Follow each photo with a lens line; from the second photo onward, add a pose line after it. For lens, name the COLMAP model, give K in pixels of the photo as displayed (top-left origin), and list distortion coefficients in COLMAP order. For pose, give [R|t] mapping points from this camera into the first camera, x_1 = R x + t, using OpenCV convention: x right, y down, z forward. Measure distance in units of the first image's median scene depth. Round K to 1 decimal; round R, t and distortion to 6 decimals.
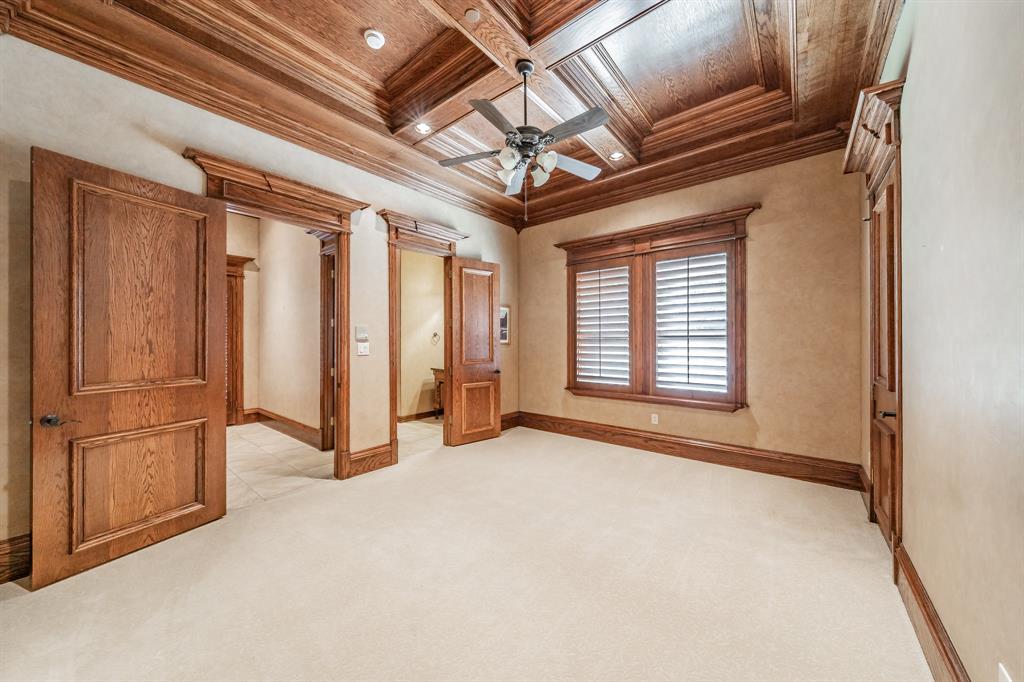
lens RADIAL K [[355.9, 0, 512.8], [0, 355.9, 340.4], [0, 0, 1]] dist [-0.000197, -0.000055]
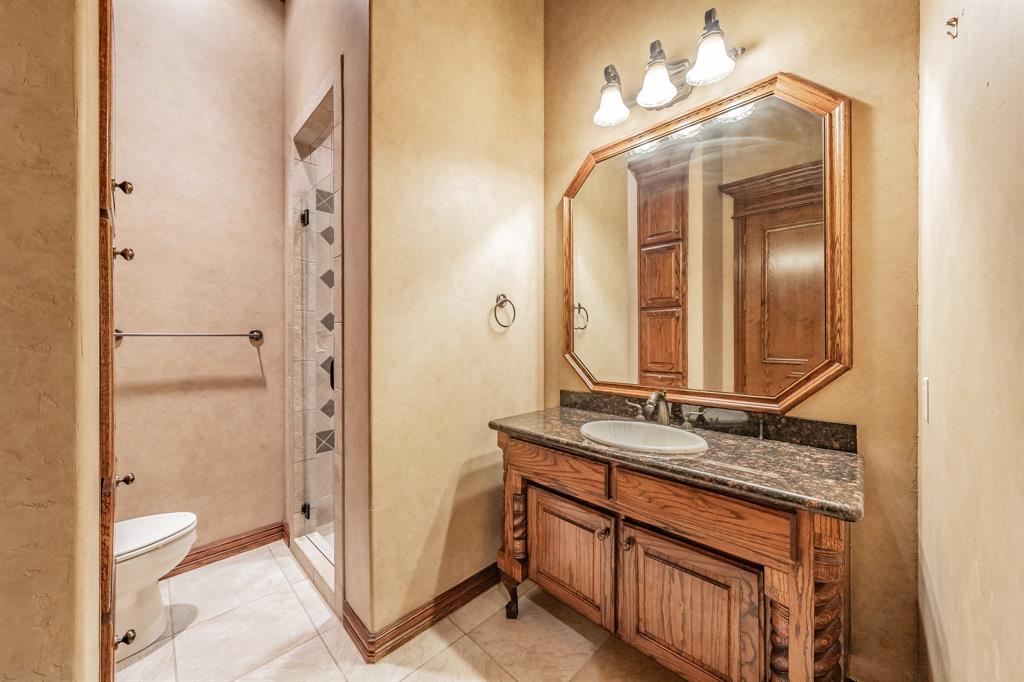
lens RADIAL K [[374.6, 0, 510.7], [0, 374.6, 337.2], [0, 0, 1]] dist [-0.000368, -0.000004]
pose [[0.996055, -0.003143, -0.088685, -0.188451], [0.003579, 0.999982, 0.004762, 0.011535], [0.088668, -0.005061, 0.996048, 0.717405]]
